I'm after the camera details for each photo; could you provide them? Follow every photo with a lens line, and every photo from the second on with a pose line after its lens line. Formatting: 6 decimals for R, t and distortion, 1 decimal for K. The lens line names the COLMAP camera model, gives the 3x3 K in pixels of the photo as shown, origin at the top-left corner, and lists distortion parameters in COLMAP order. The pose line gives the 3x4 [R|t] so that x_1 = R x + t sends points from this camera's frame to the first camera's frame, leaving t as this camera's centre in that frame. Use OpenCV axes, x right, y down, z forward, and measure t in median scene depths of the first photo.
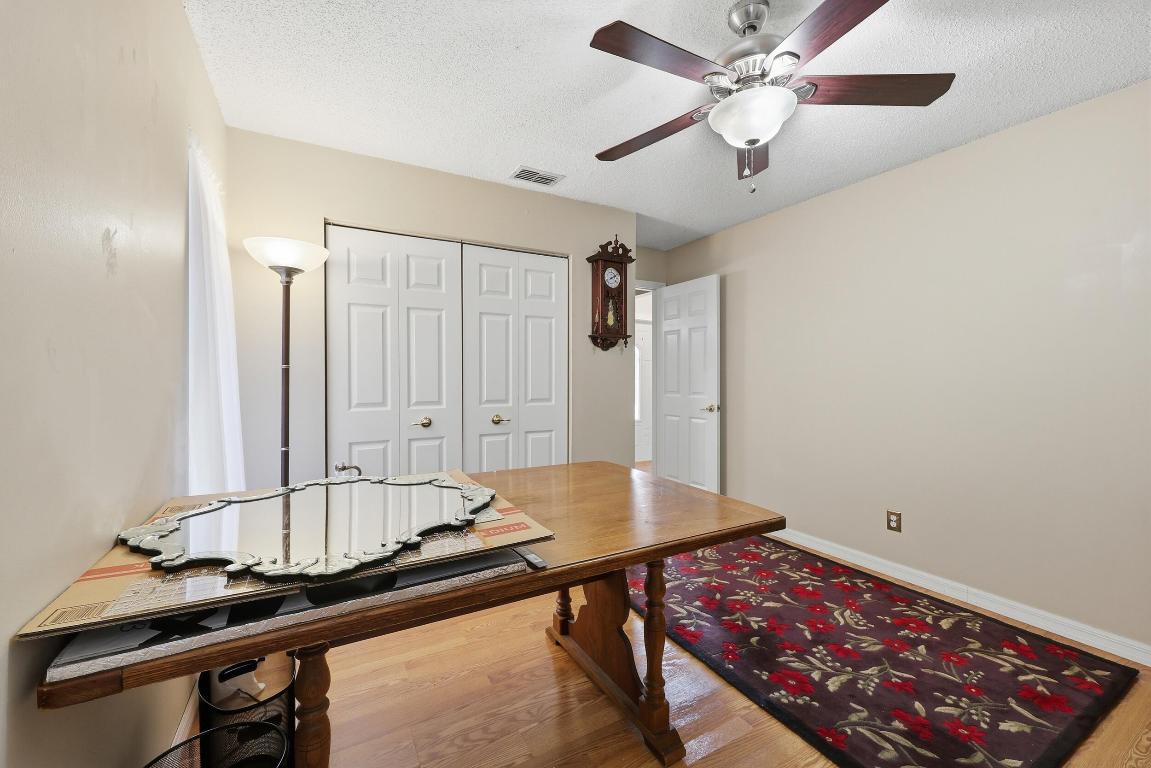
lens RADIAL K [[463.7, 0, 576.0], [0, 463.7, 380.3], [0, 0, 1]] dist [0.000189, 0.000030]
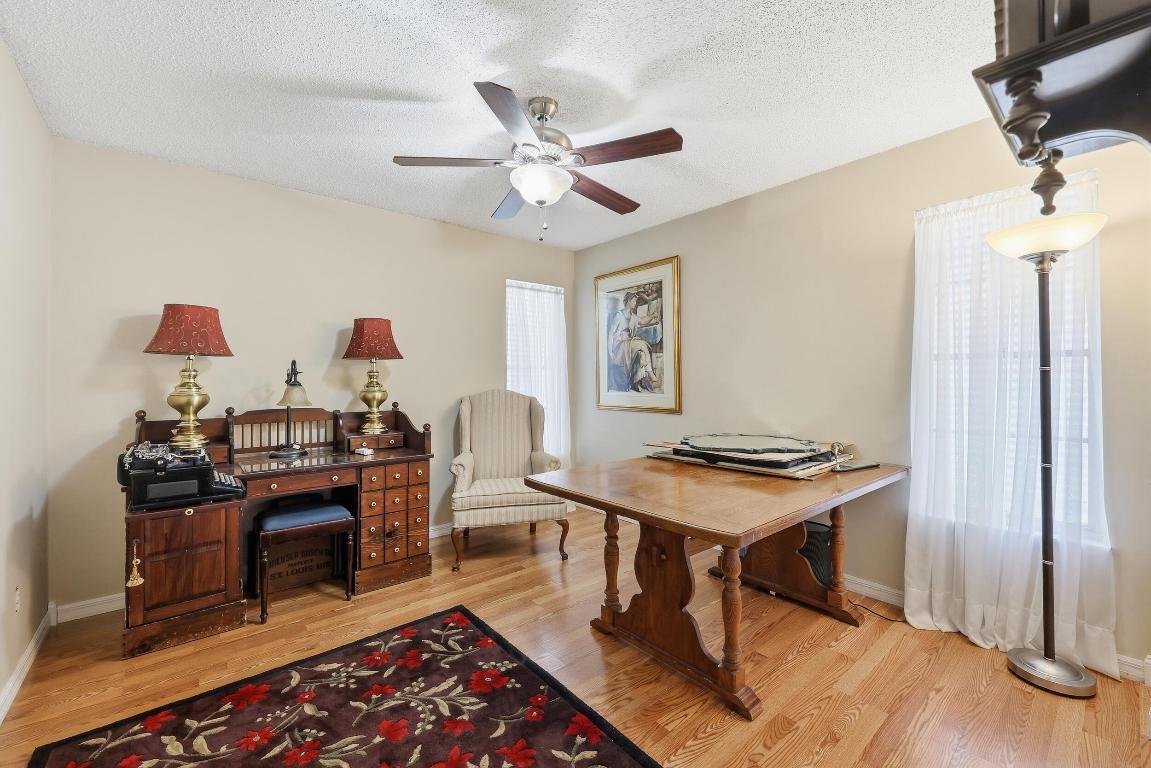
lens RADIAL K [[463.7, 0, 576.0], [0, 463.7, 380.3], [0, 0, 1]] dist [0.000189, 0.000030]
pose [[-0.981615, -0.002057, -0.190858, 0.446993], [-0.002811, 0.999989, 0.003679, -0.012602], [0.190849, 0.004148, -0.981611, 1.931468]]
